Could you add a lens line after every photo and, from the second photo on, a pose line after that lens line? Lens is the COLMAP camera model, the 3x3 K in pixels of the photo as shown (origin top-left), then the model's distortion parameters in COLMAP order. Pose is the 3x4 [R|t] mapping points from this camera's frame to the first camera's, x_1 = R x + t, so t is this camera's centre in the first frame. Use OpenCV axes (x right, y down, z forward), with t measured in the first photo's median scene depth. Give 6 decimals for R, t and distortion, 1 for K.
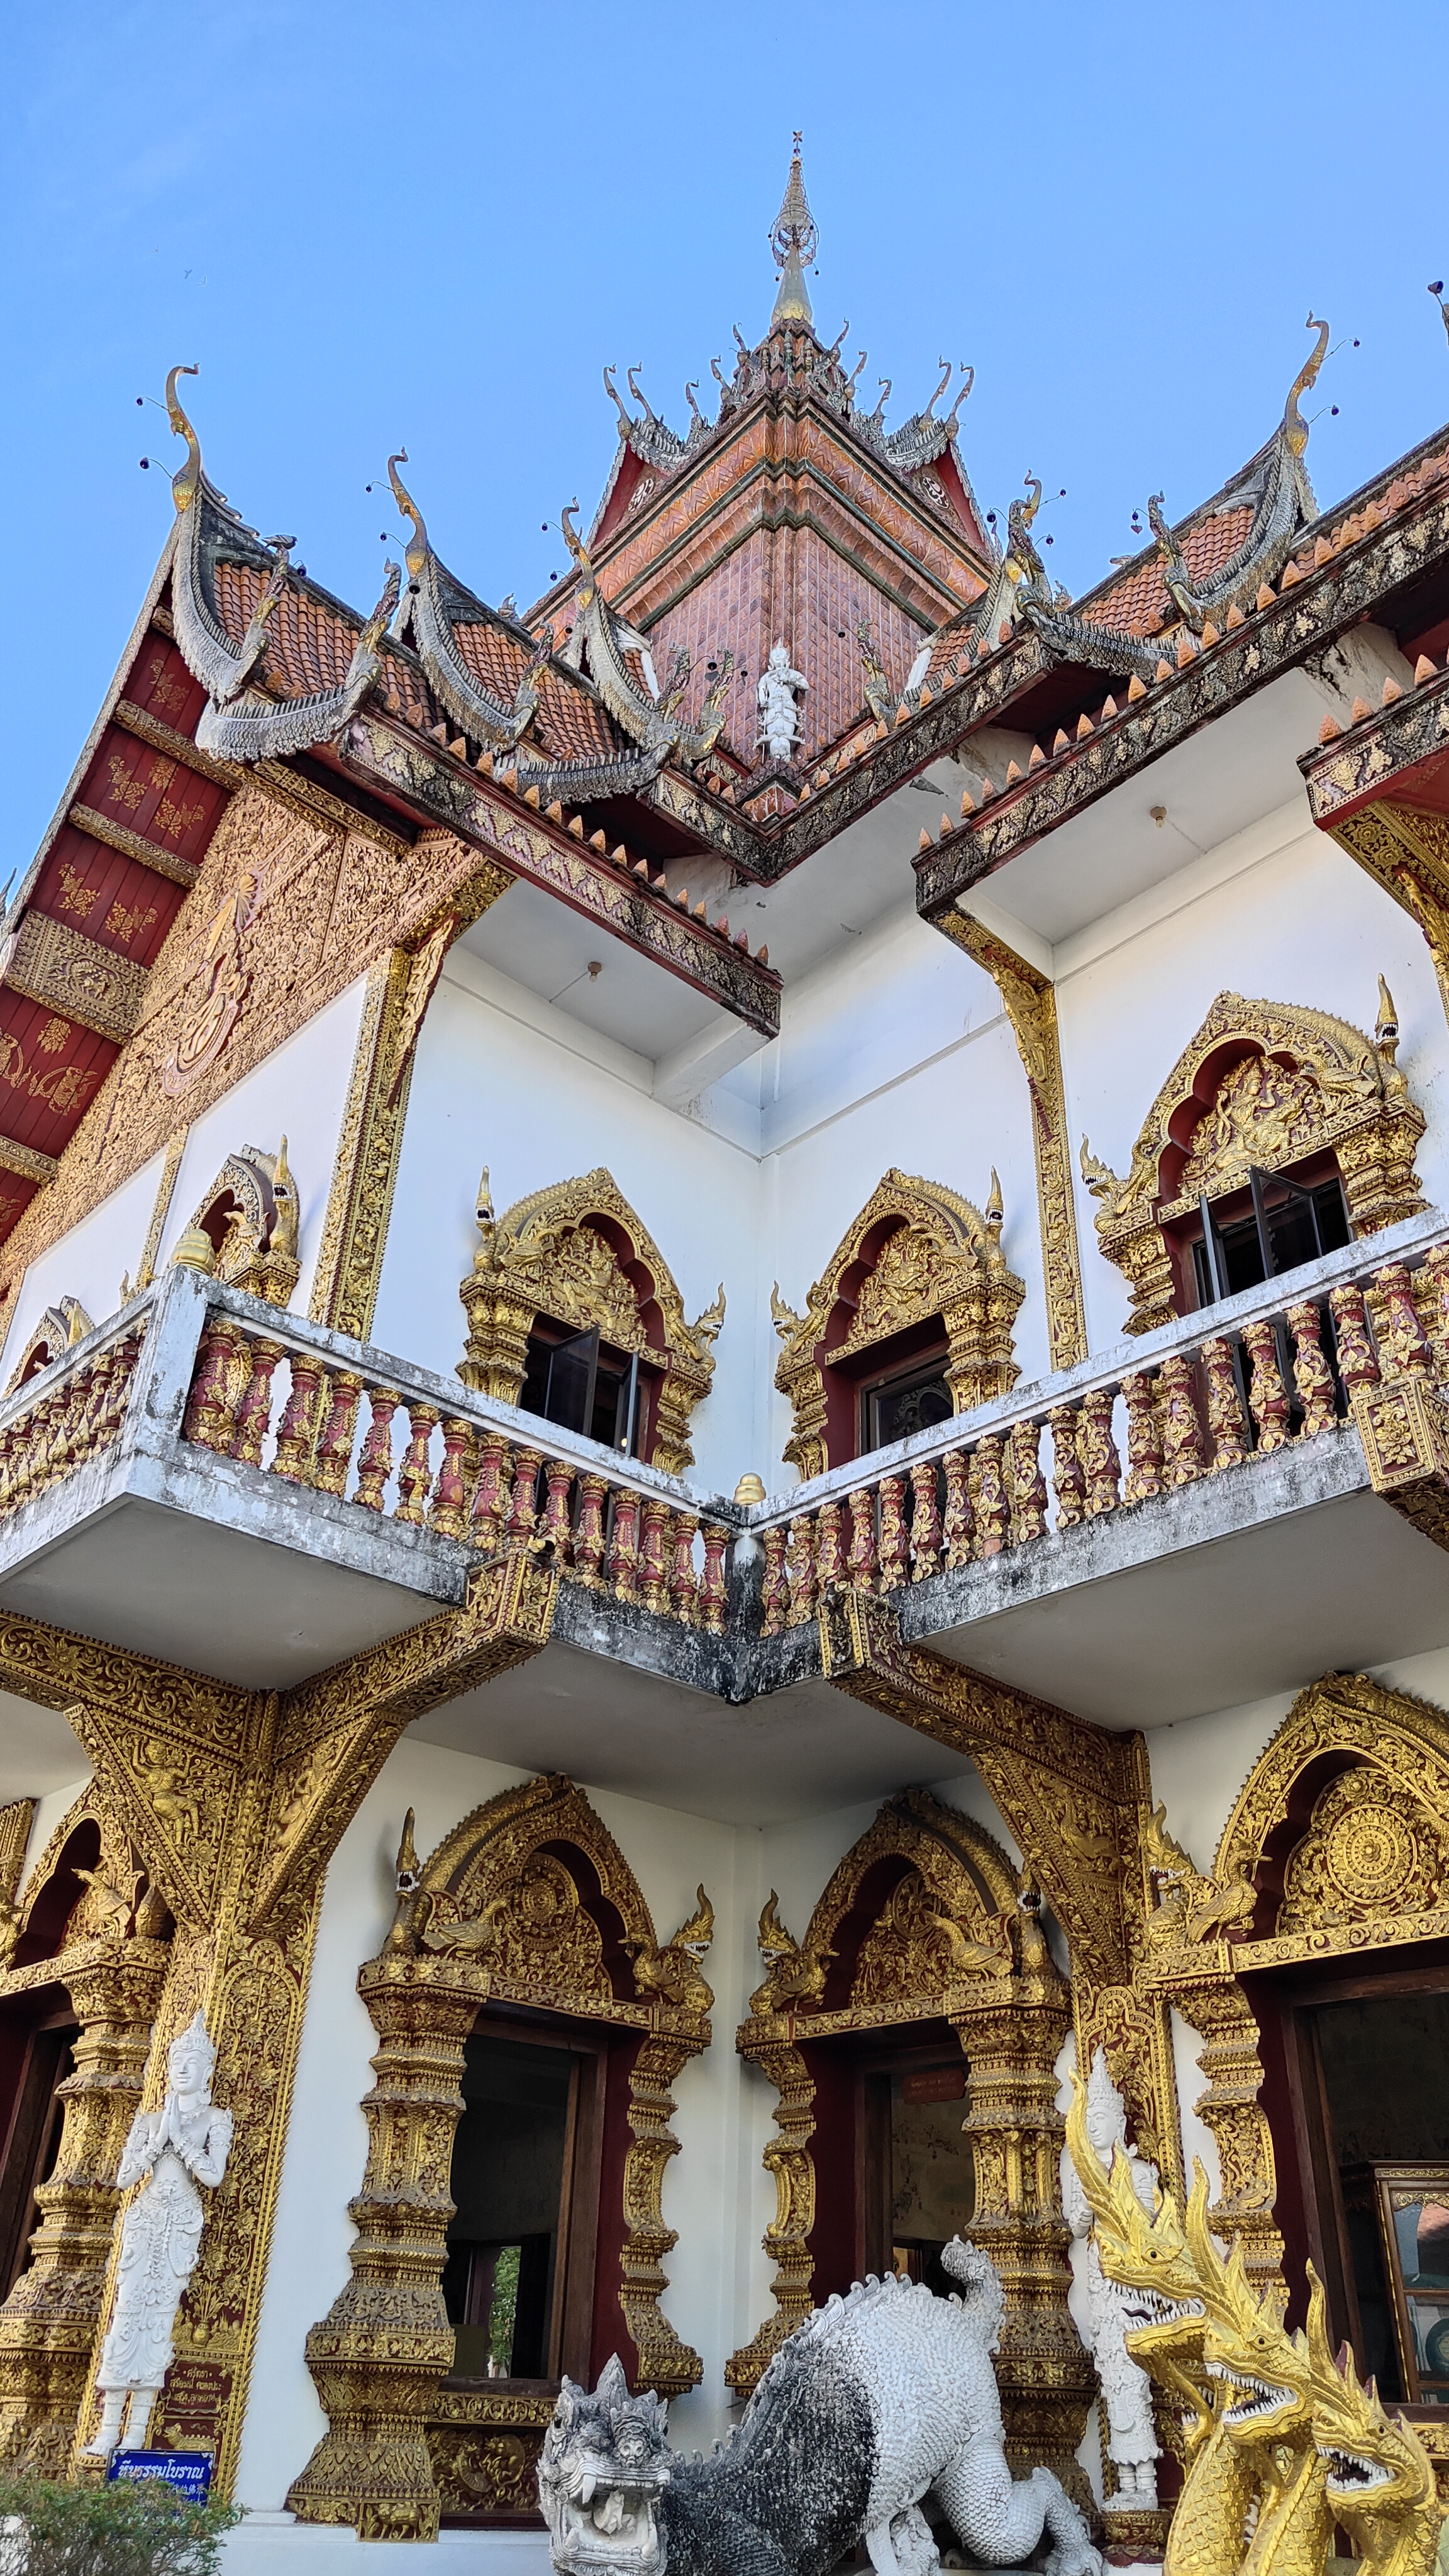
lens RADIAL K [[1803.4, 0, 715.6], [0, 1803.4, 1280.1], [0, 0, 1]] dist [0.016655, -0.010325]
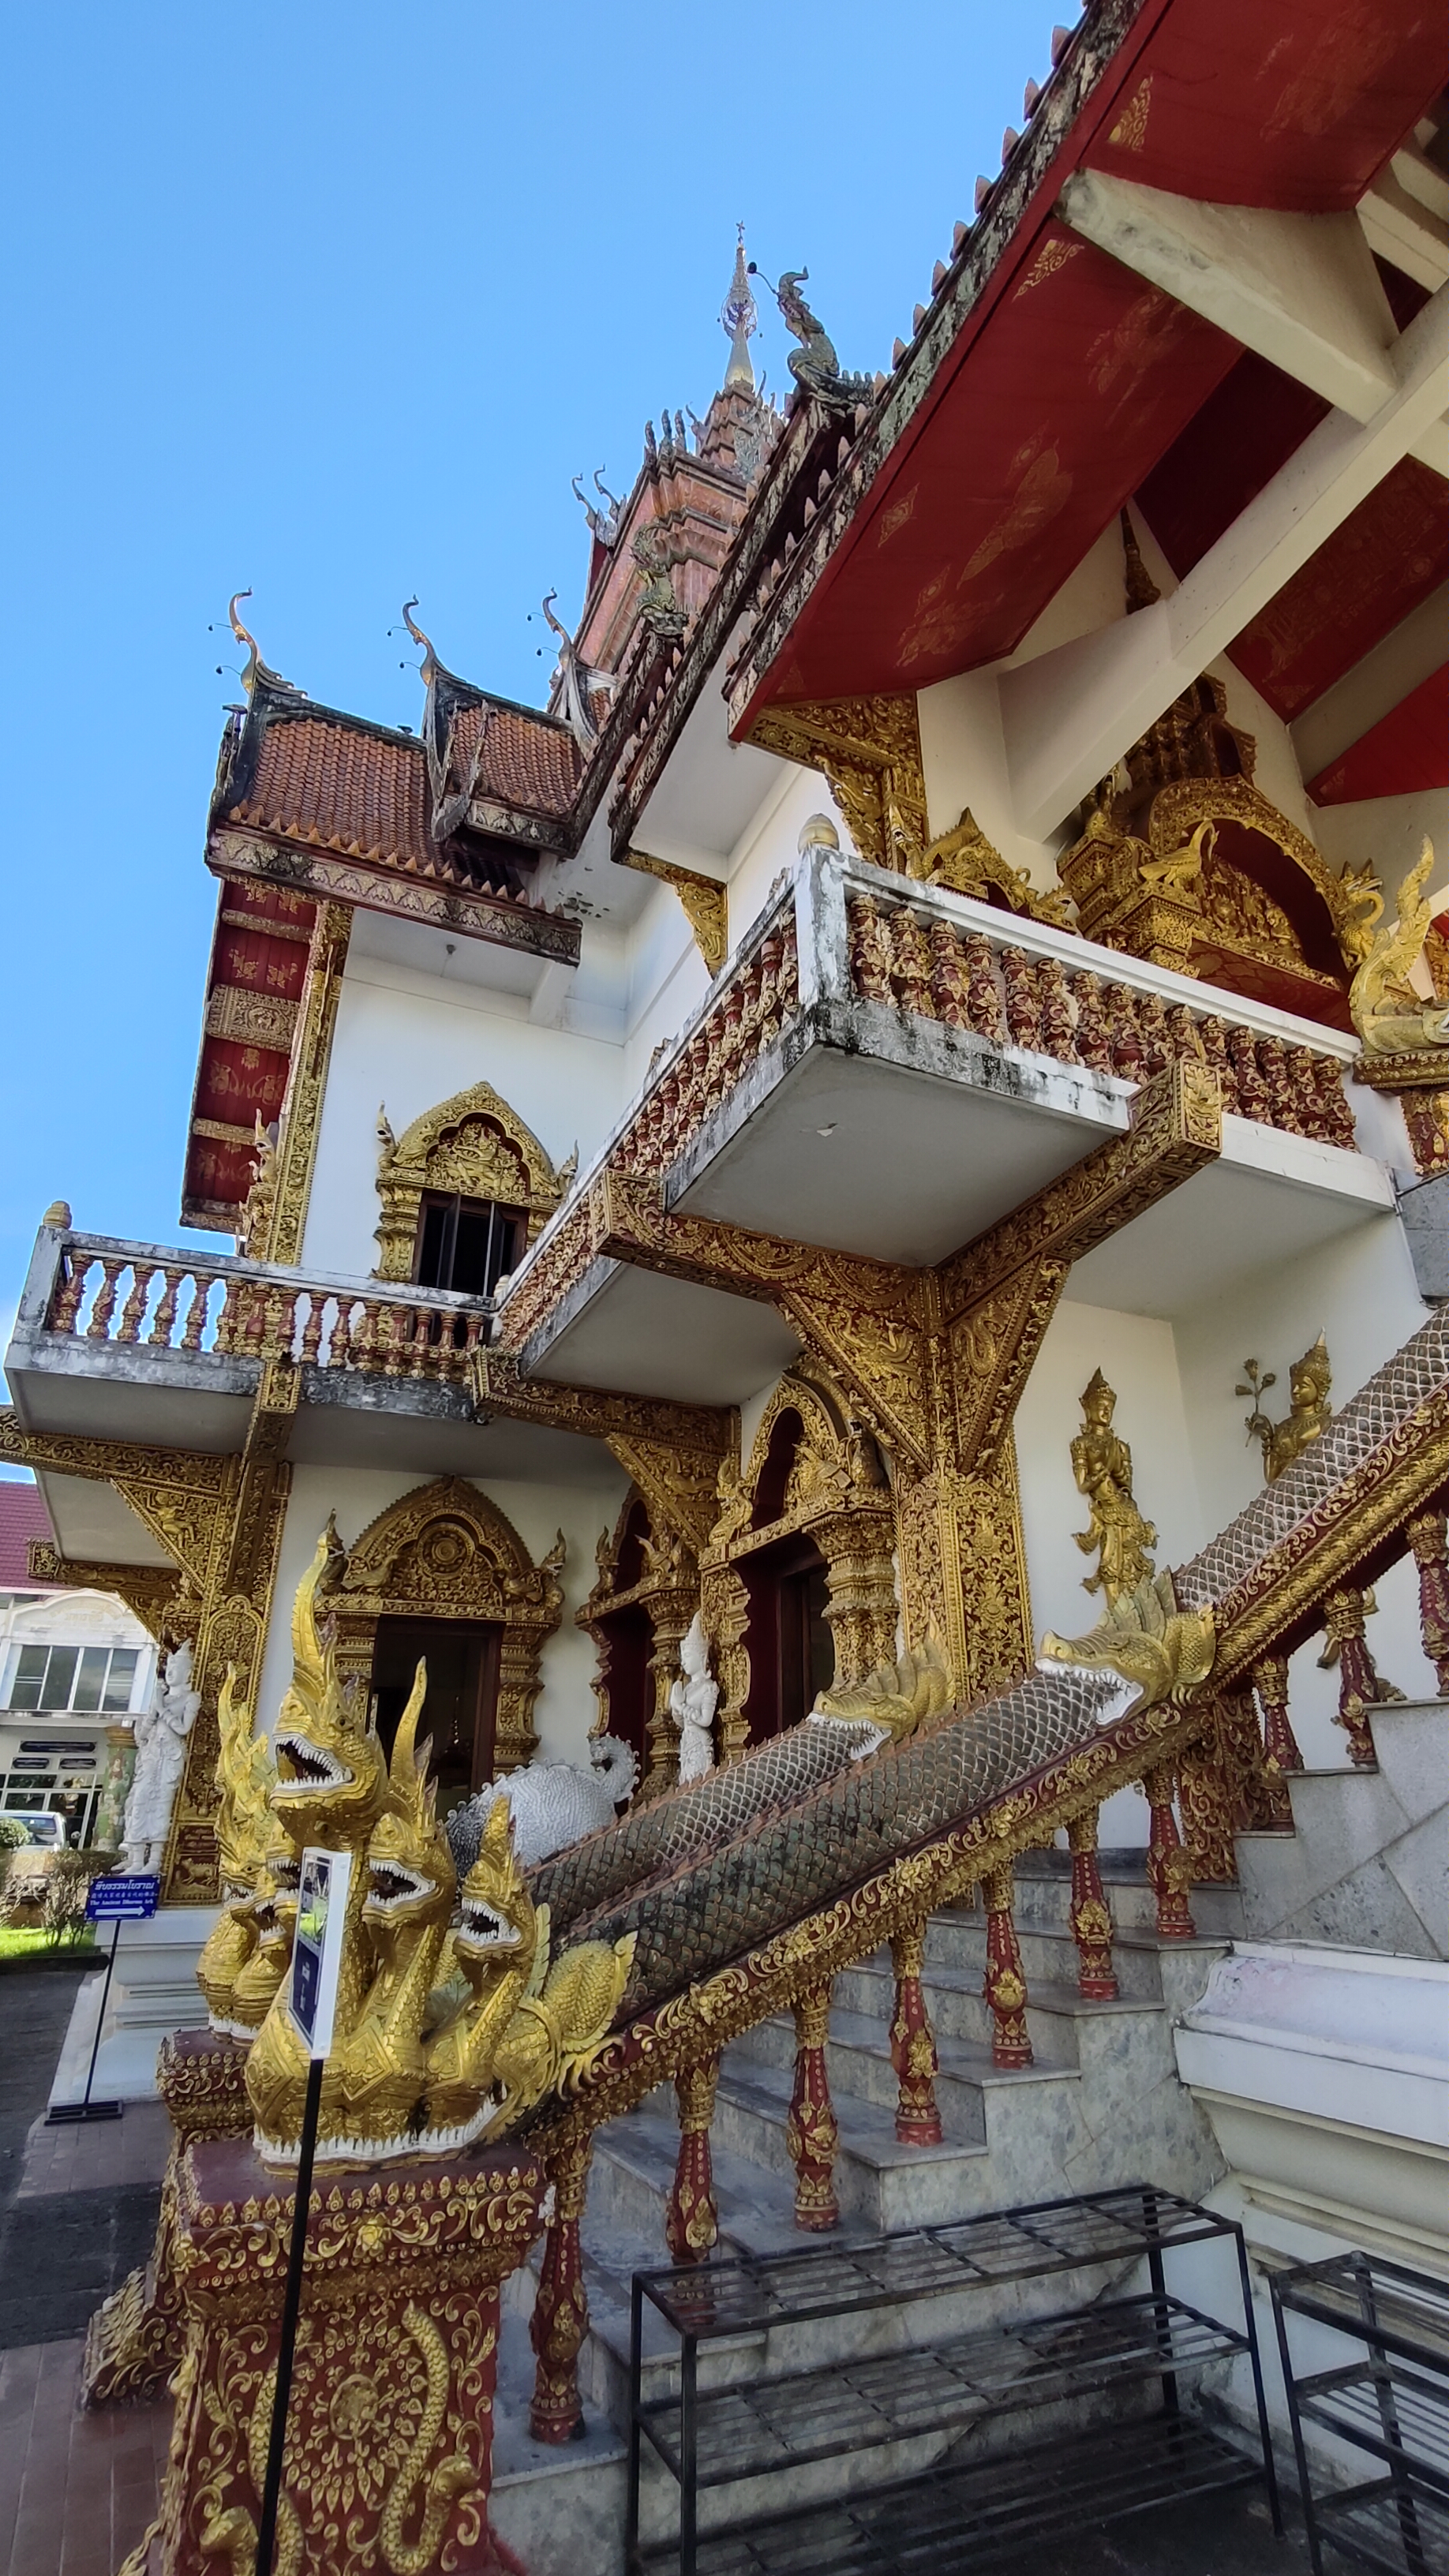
lens RADIAL K [[1205.2, 0, 727.0], [0, 1205.2, 1301.6], [0, 0, 1]] dist [0.003202, 0.000218]
pose [[0.947049, -0.160604, -0.278036, 0.554763], [0.202745, 0.970570, 0.129954, 0.039756], [0.248982, -0.179443, 0.951740, 0.077499]]
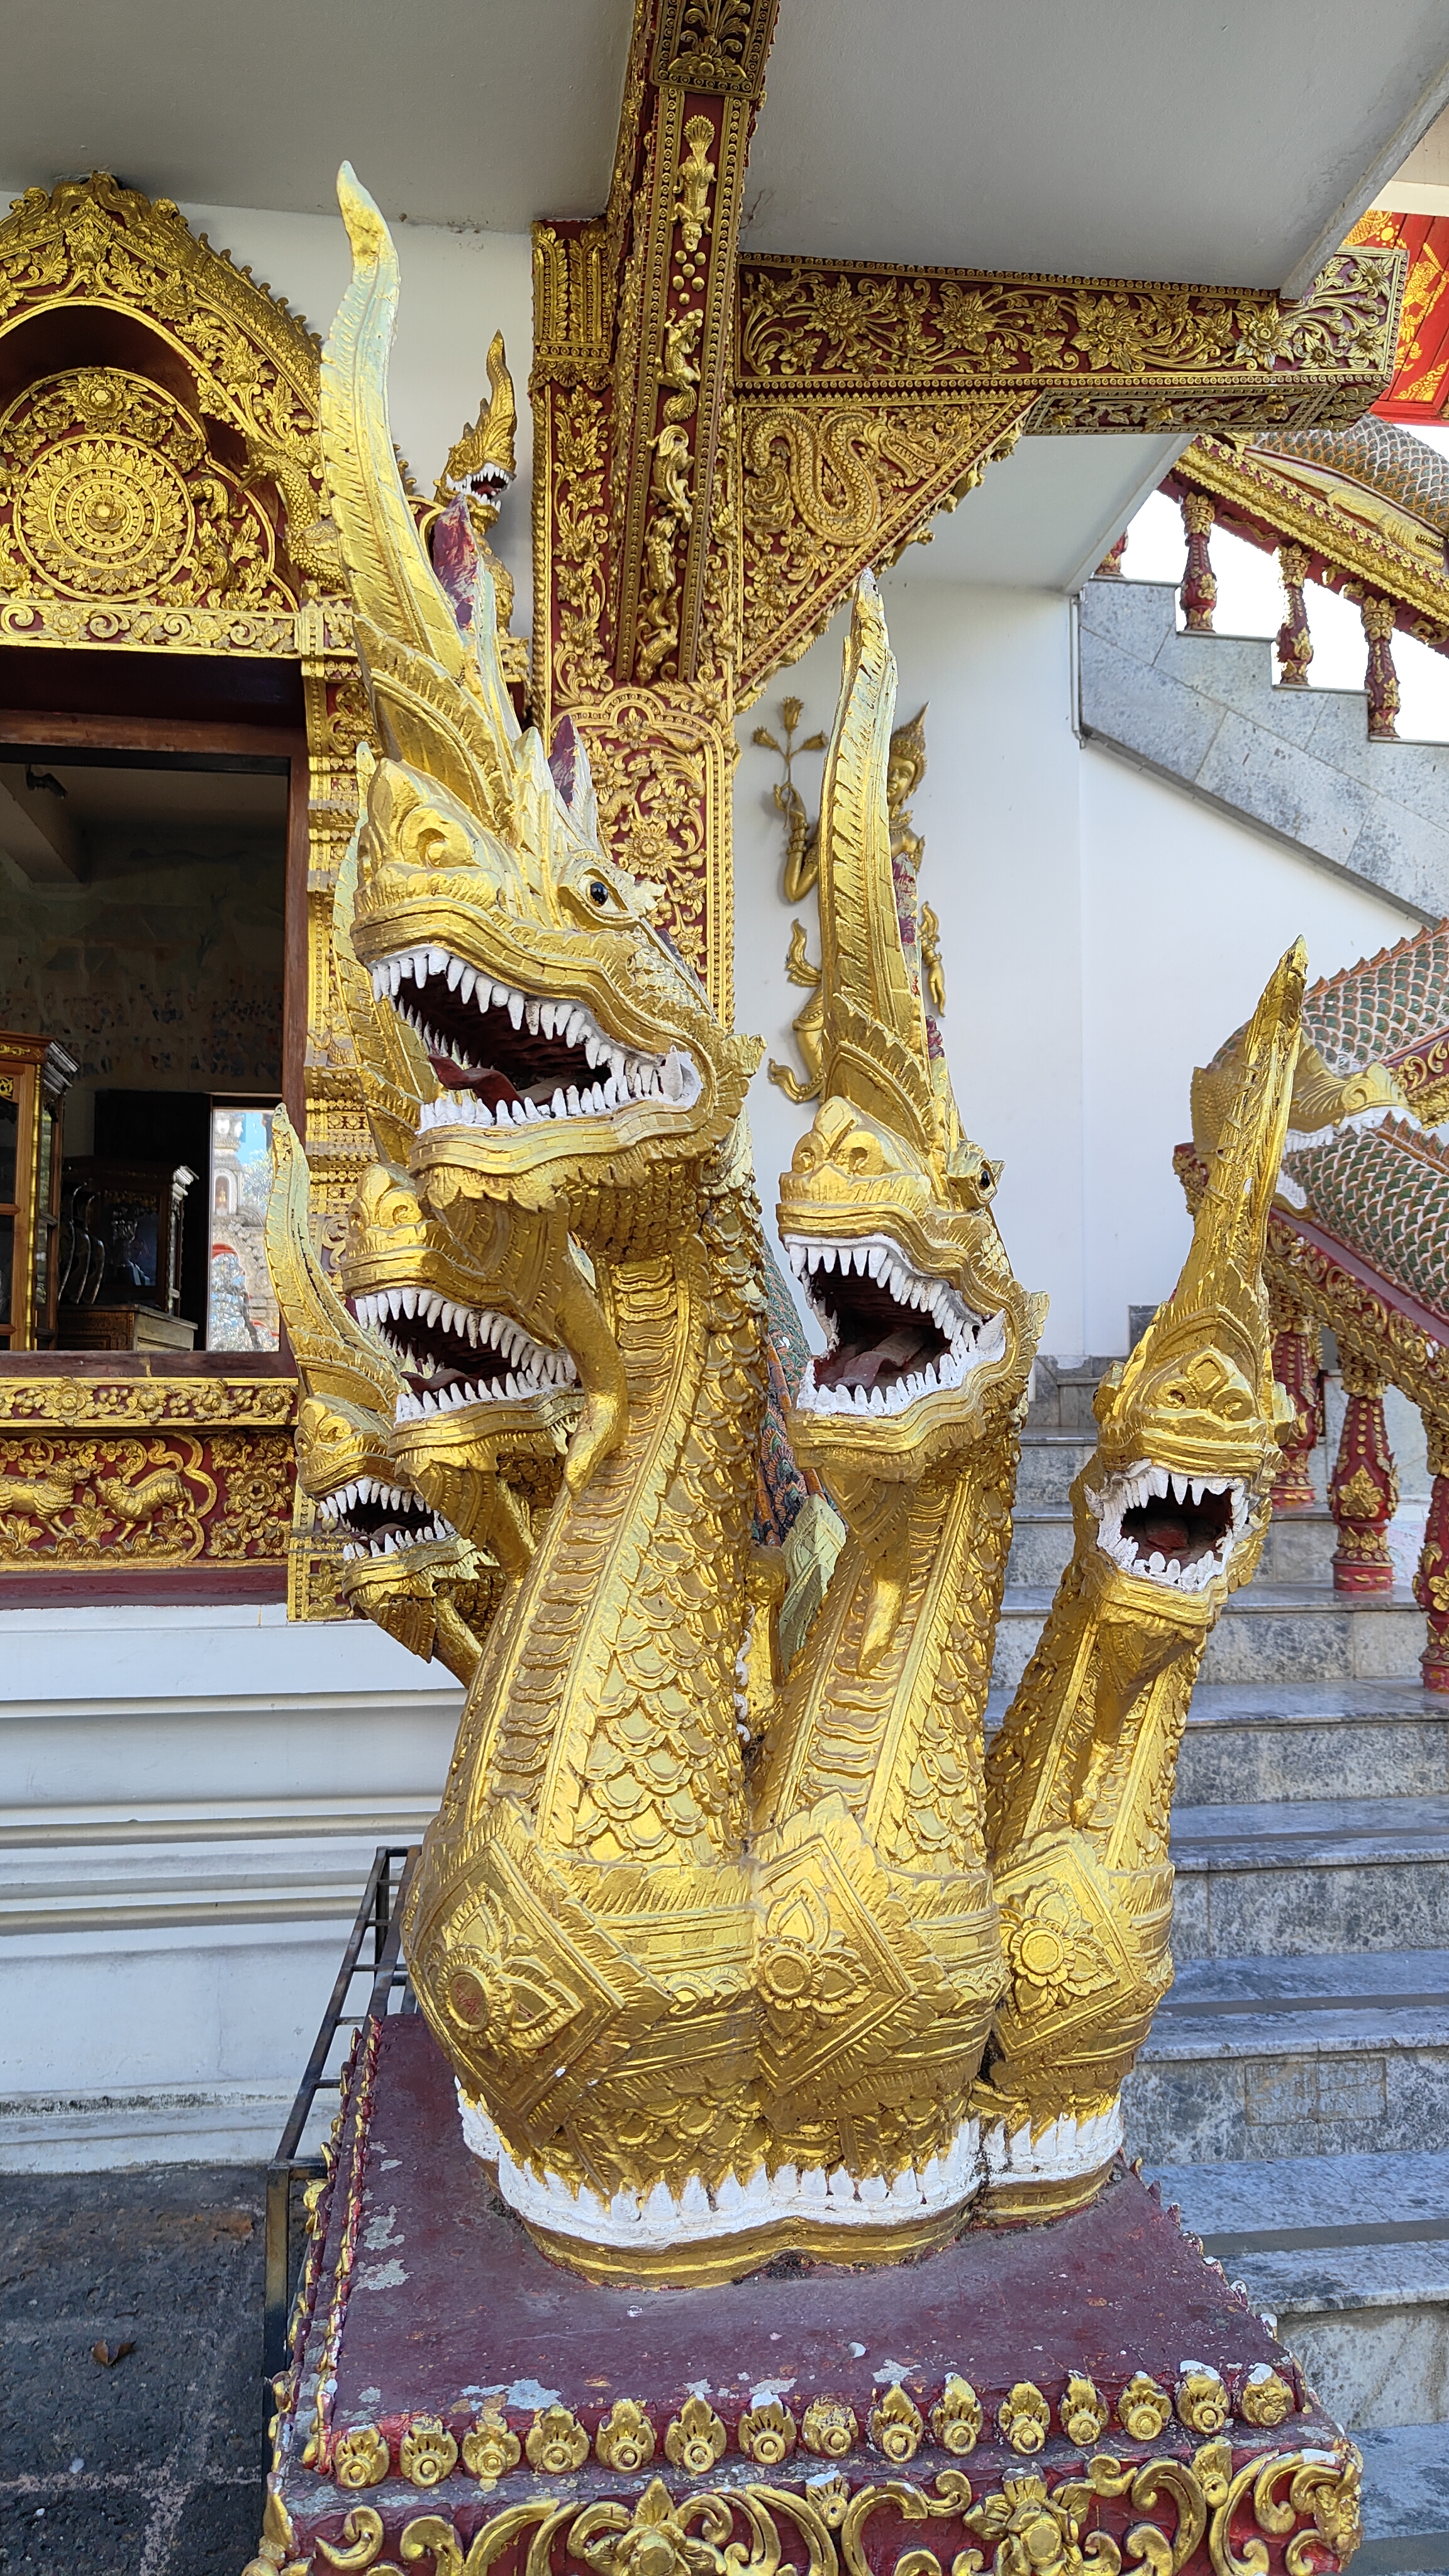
lens RADIAL K [[1803.4, 0, 725.0], [0, 1803.4, 1284.7], [0, 0, 1]] dist [0.016655, -0.010325]
pose [[0.570007, 0.024644, 0.821270, 0.017271], [-0.428992, 0.861417, 0.271896, 0.273342], [-0.700755, -0.507301, 0.501586, 0.443562]]
